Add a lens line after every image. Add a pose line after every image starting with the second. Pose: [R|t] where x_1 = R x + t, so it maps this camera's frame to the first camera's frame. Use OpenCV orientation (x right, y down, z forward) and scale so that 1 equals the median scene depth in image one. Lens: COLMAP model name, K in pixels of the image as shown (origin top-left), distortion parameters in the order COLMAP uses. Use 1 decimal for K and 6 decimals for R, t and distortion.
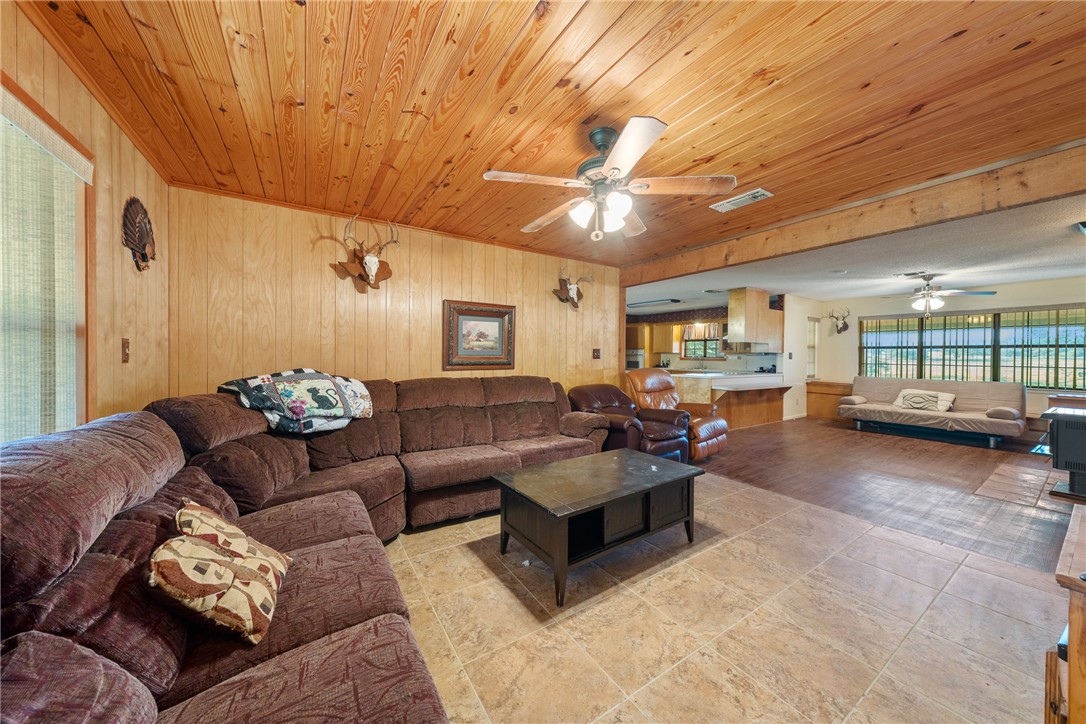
lens RADIAL K [[369.9, 0, 545.2], [0, 369.9, 358.3], [0, 0, 1]] dist [0.001015, 0.000041]
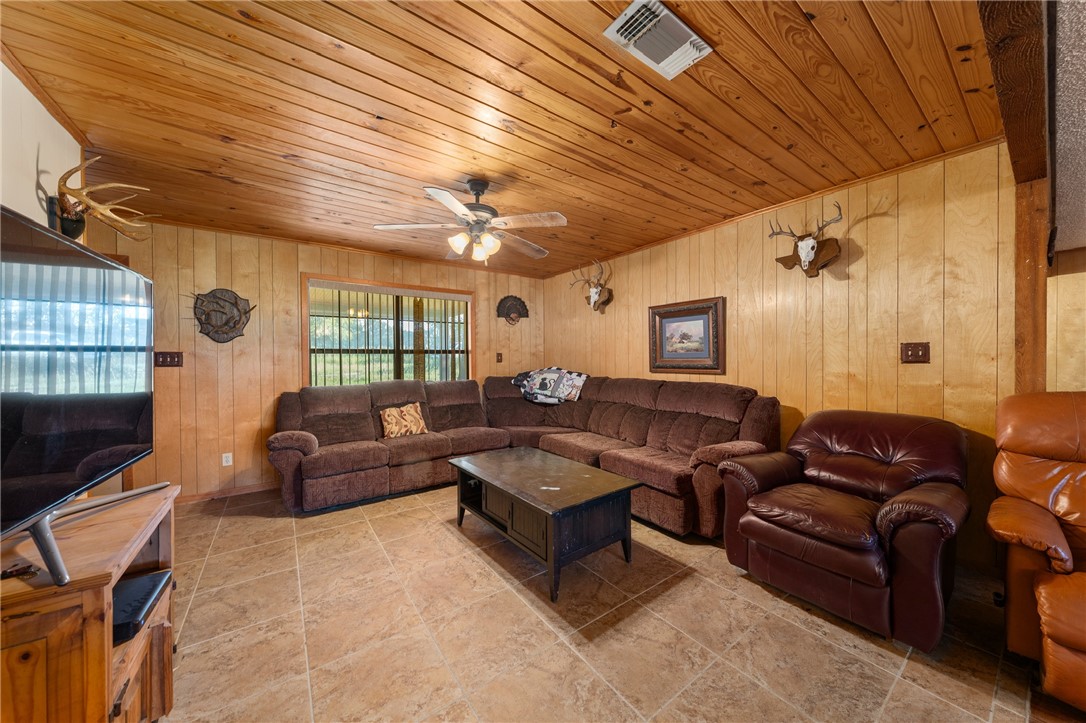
lens RADIAL K [[369.9, 0, 545.2], [0, 369.9, 357.8], [0, 0, 1]] dist [0.001015, 0.000041]
pose [[0.050396, -0.008561, -0.998693, 0.776776], [-0.004260, 0.999952, -0.008787, 0.001062], [0.998720, 0.004698, 0.050357, 0.632583]]
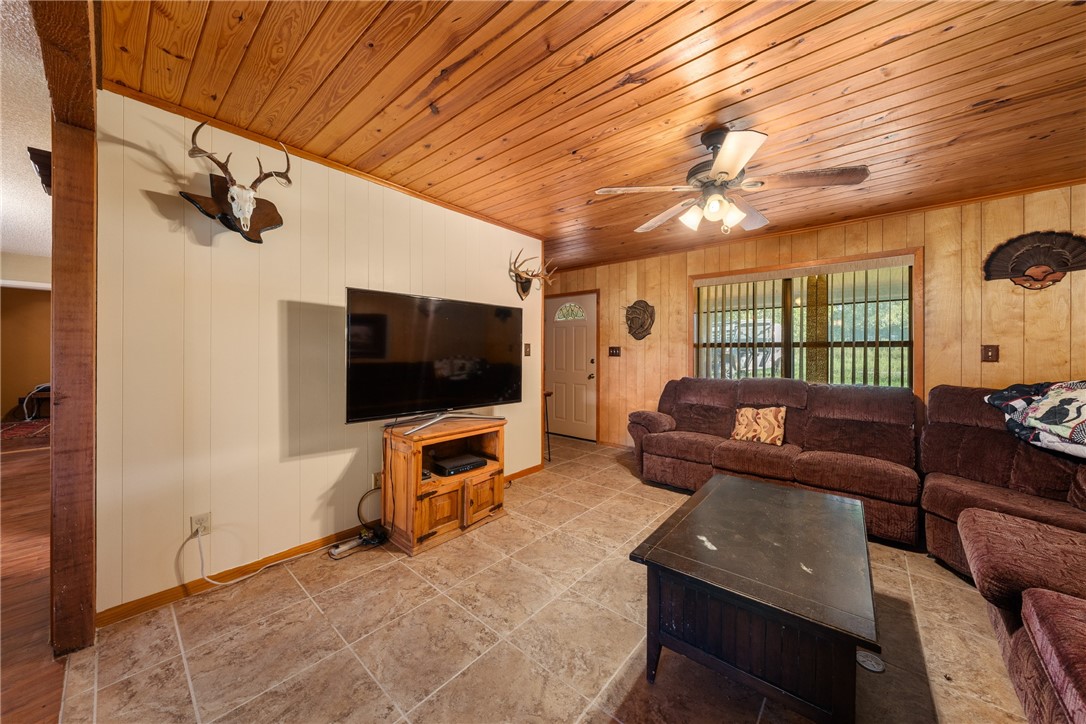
lens RADIAL K [[375.2, 0, 547.1], [0, 375.2, 350.0], [0, 0, 1]] dist [0.000347, -0.000025]
pose [[-0.958401, -0.014534, -0.285053, 0.481442], [-0.016365, 0.999858, 0.004041, -0.006549], [0.284954, 0.008538, -0.958503, 1.008995]]
